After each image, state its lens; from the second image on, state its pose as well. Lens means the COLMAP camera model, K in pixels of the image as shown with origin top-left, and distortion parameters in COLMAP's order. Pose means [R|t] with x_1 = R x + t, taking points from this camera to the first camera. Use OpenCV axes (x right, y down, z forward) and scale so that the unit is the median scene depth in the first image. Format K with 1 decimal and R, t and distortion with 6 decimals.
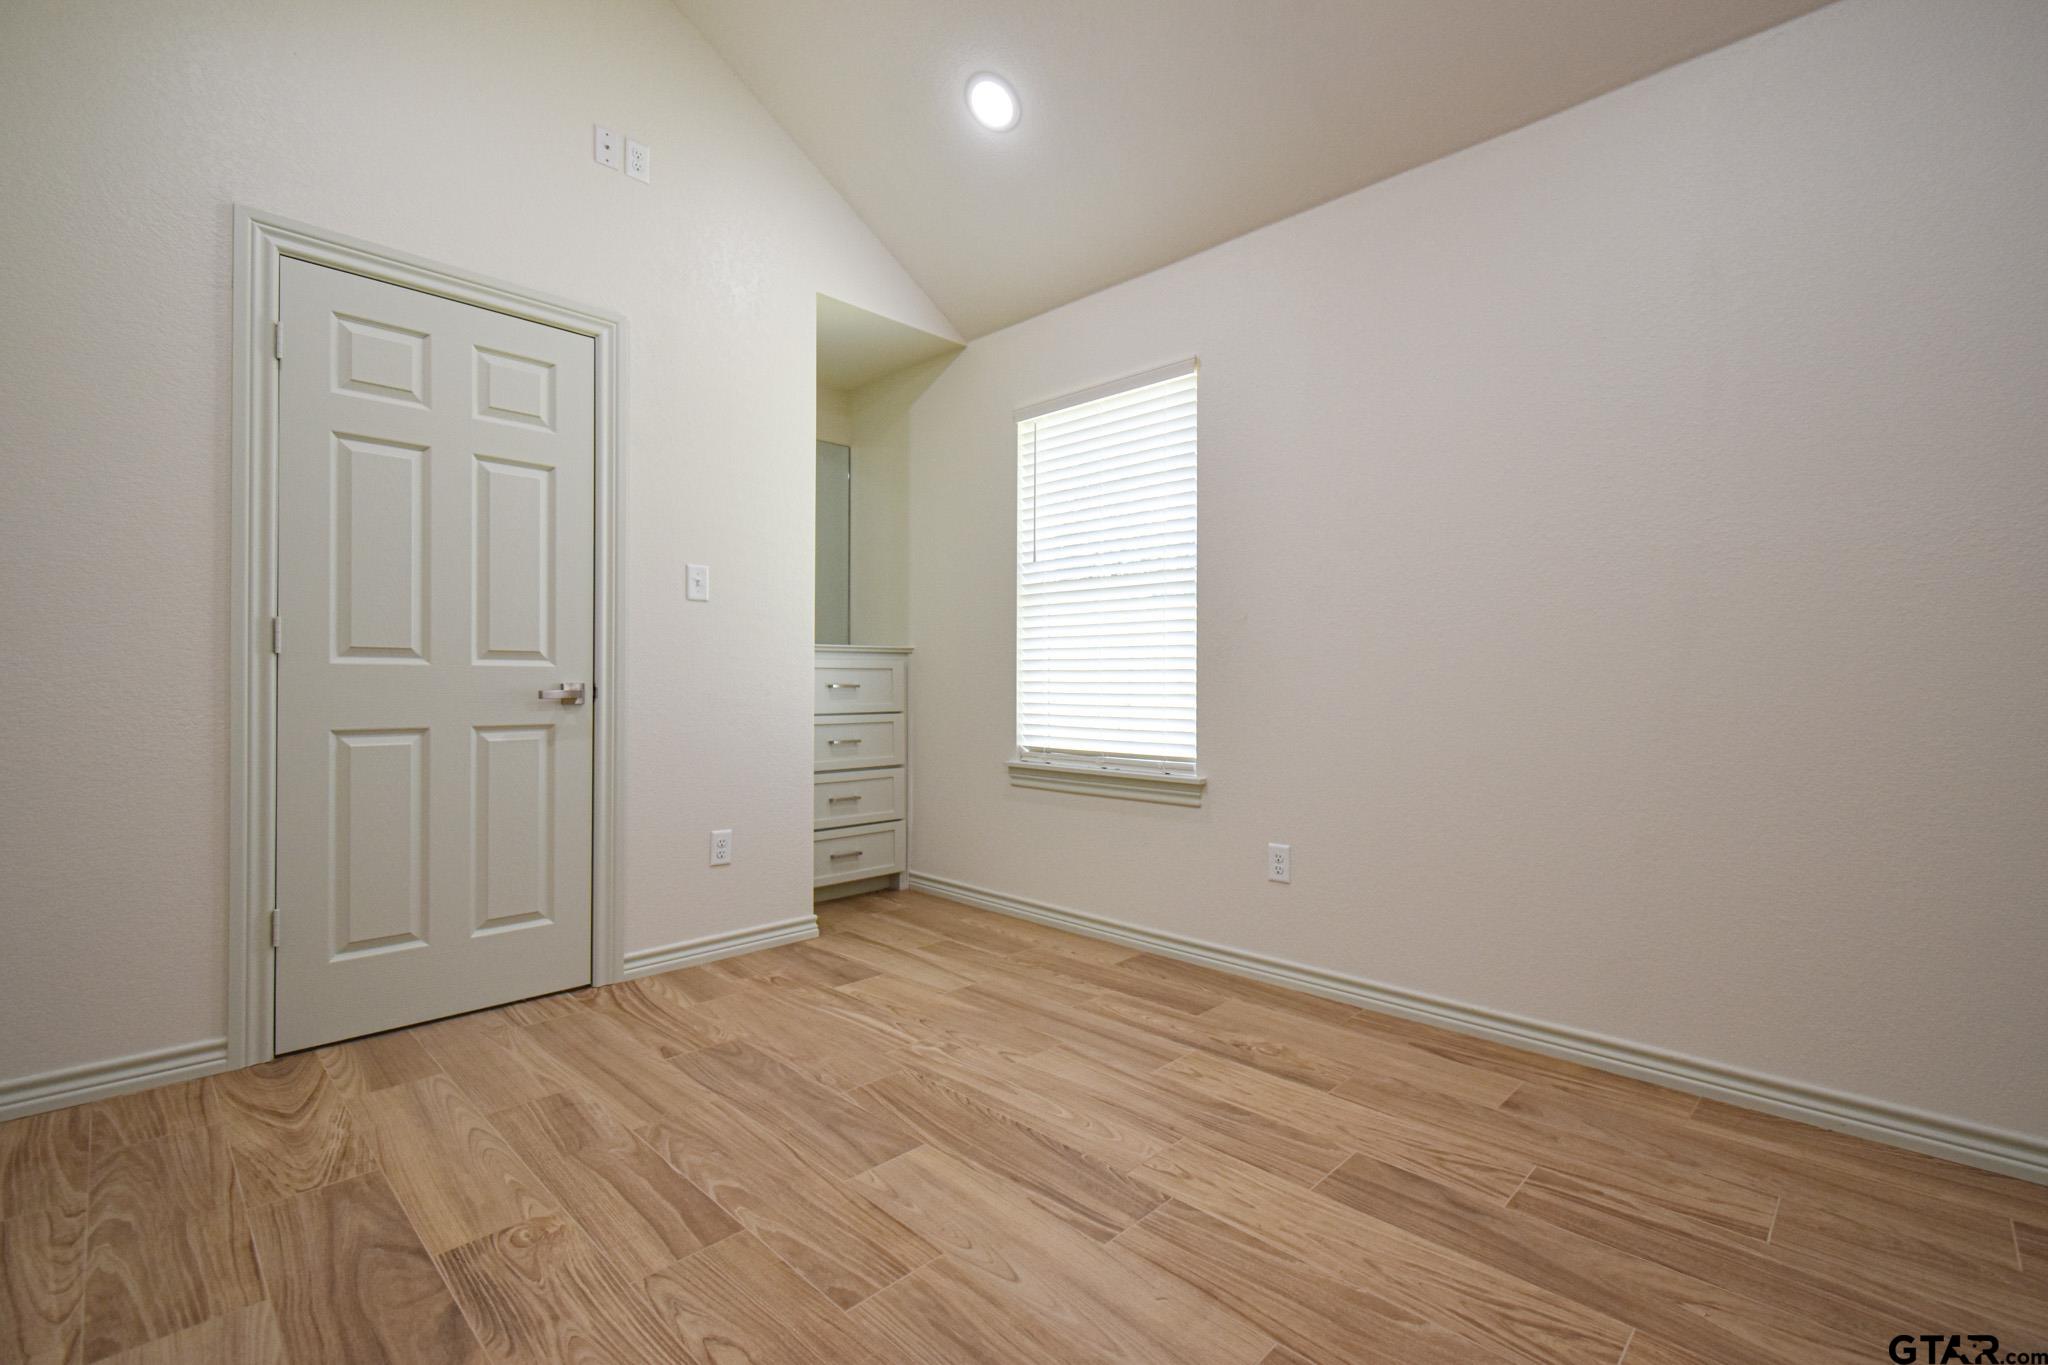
lens RADIAL K [[903.5, 0, 1049.0], [0, 903.5, 697.5], [0, 0, 1]] dist [0.011368, -0.005773]
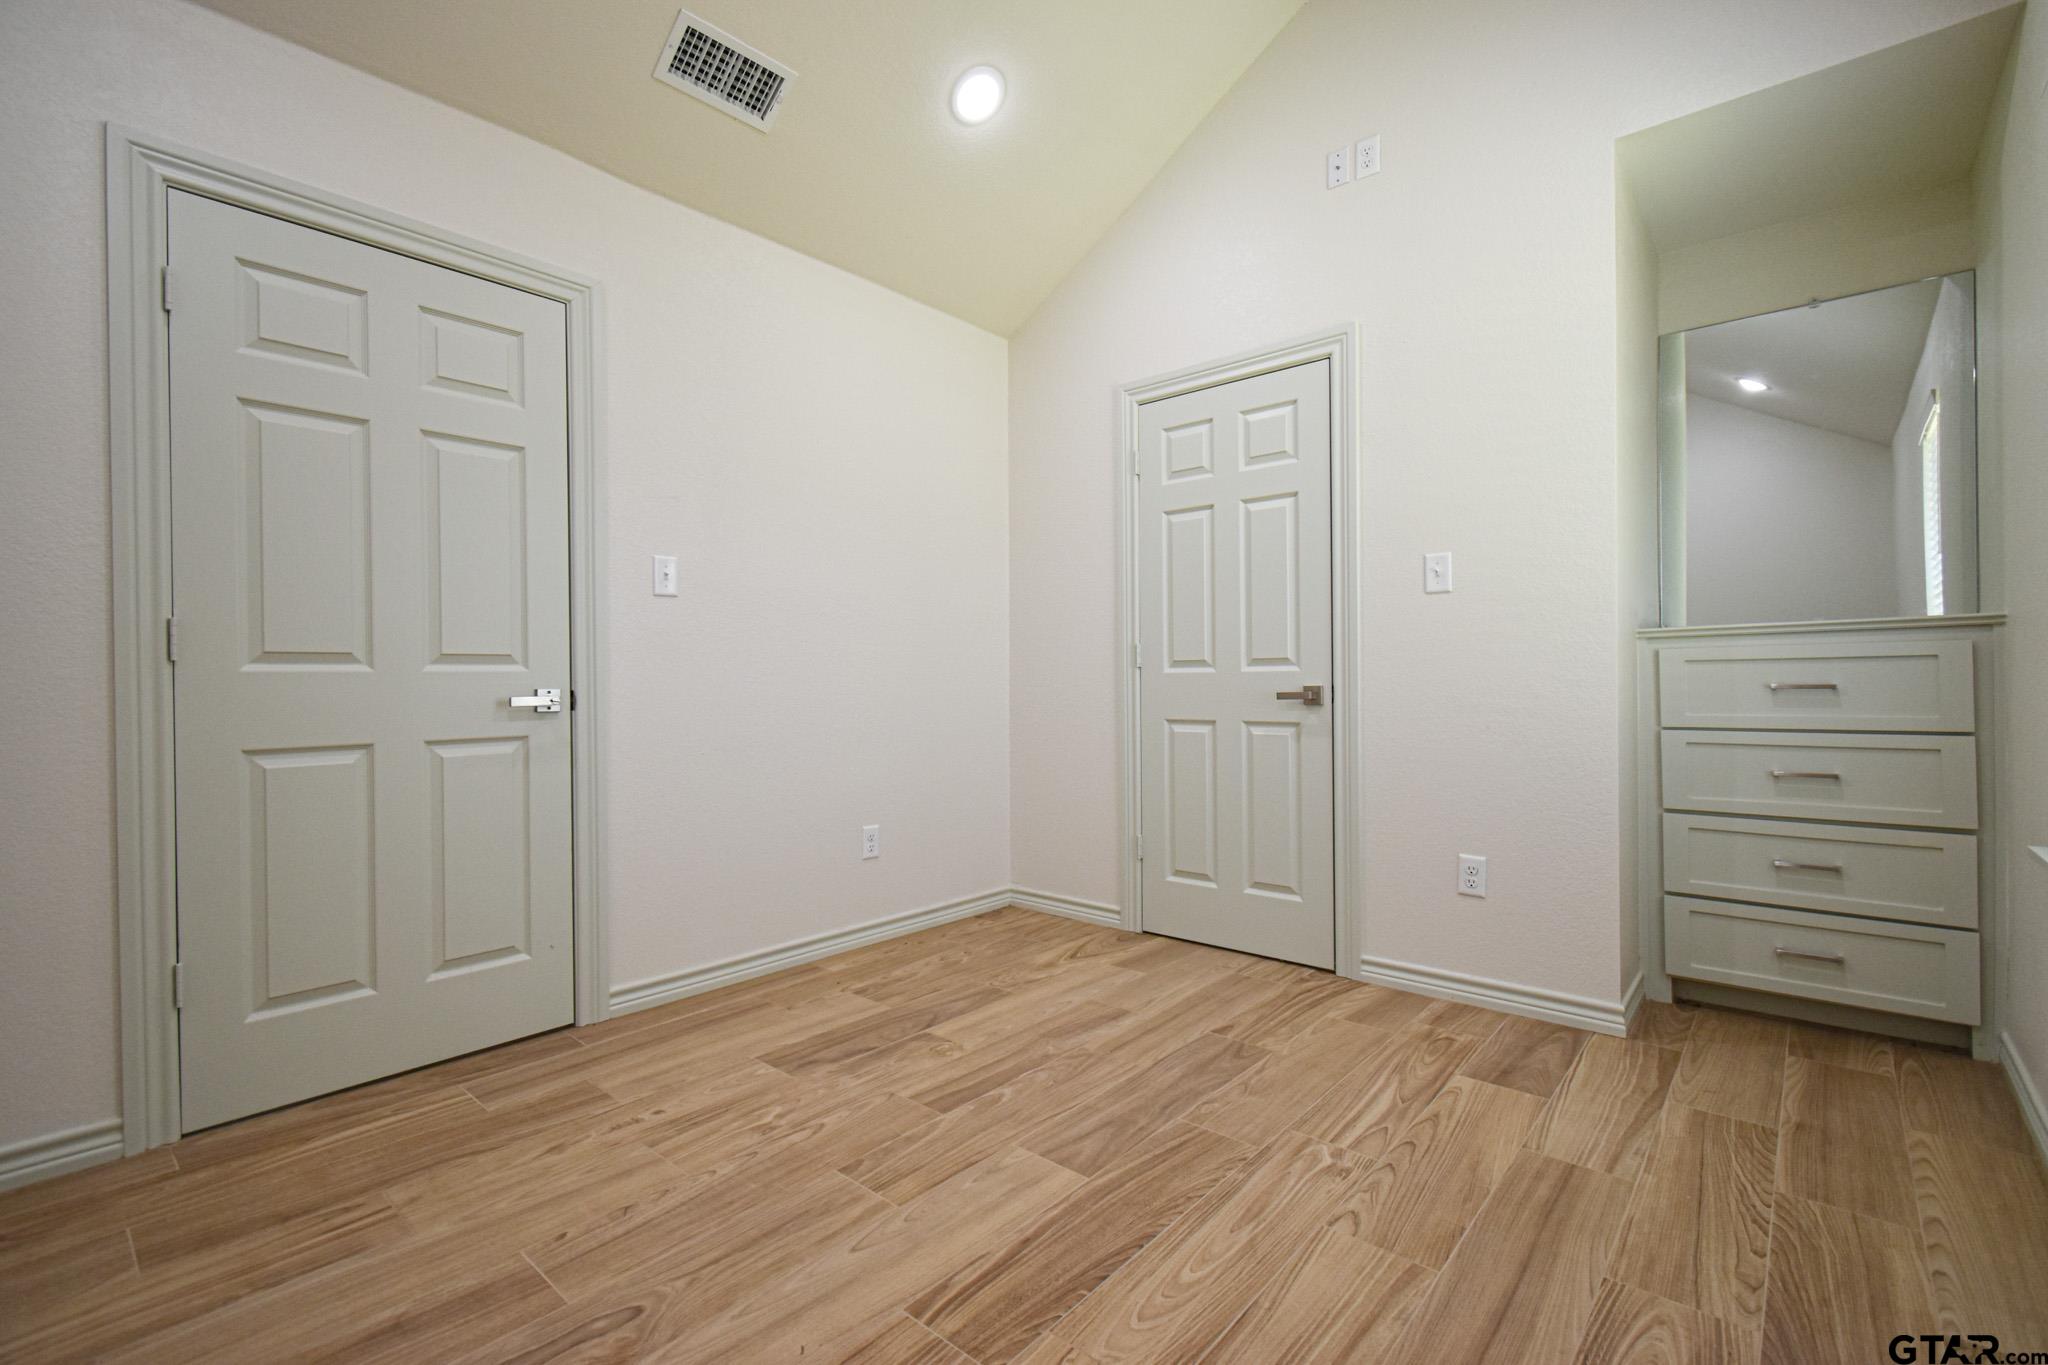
lens RADIAL K [[903.5, 0, 1014.2], [0, 903.5, 691.4], [0, 0, 1]] dist [0.011368, -0.005773]
pose [[0.037044, 0.007155, -0.999288, 0.695284], [-0.006636, 0.999954, 0.006913, -0.017407], [0.999292, 0.006375, 0.037089, 0.768990]]
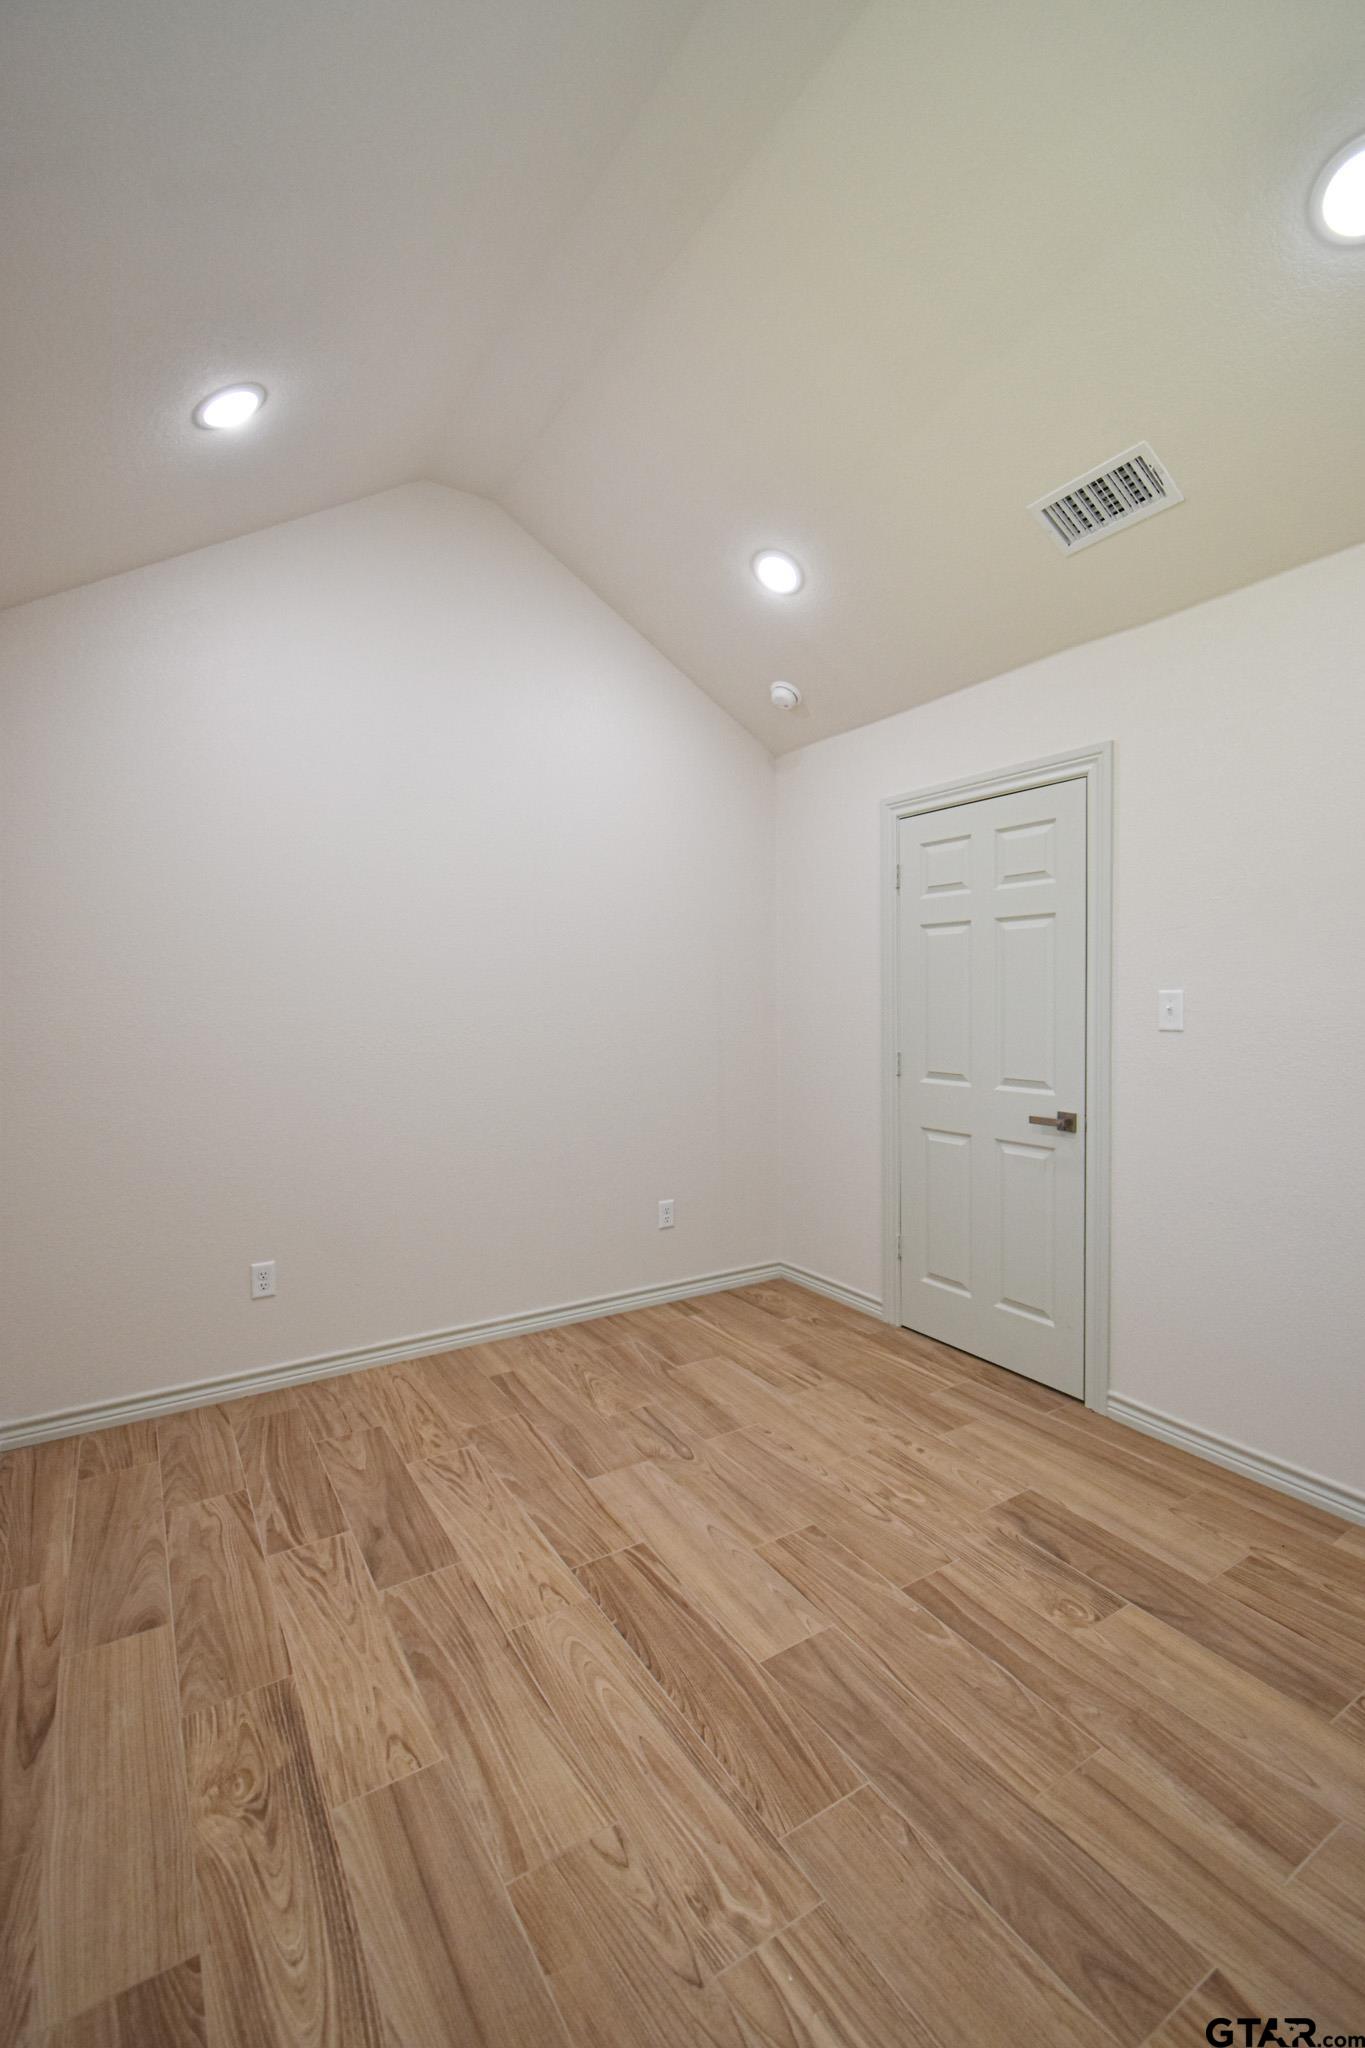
lens RADIAL K [[903.5, 0, 692.4], [0, 903.5, 1036.6], [0, 0, 1]] dist [0.011368, -0.005773]
pose [[-0.970138, -0.007817, 0.242427, -0.260187], [0.008492, 0.997773, 0.066156, -0.216885], [-0.242405, 0.066239, -0.967911, 1.673190]]
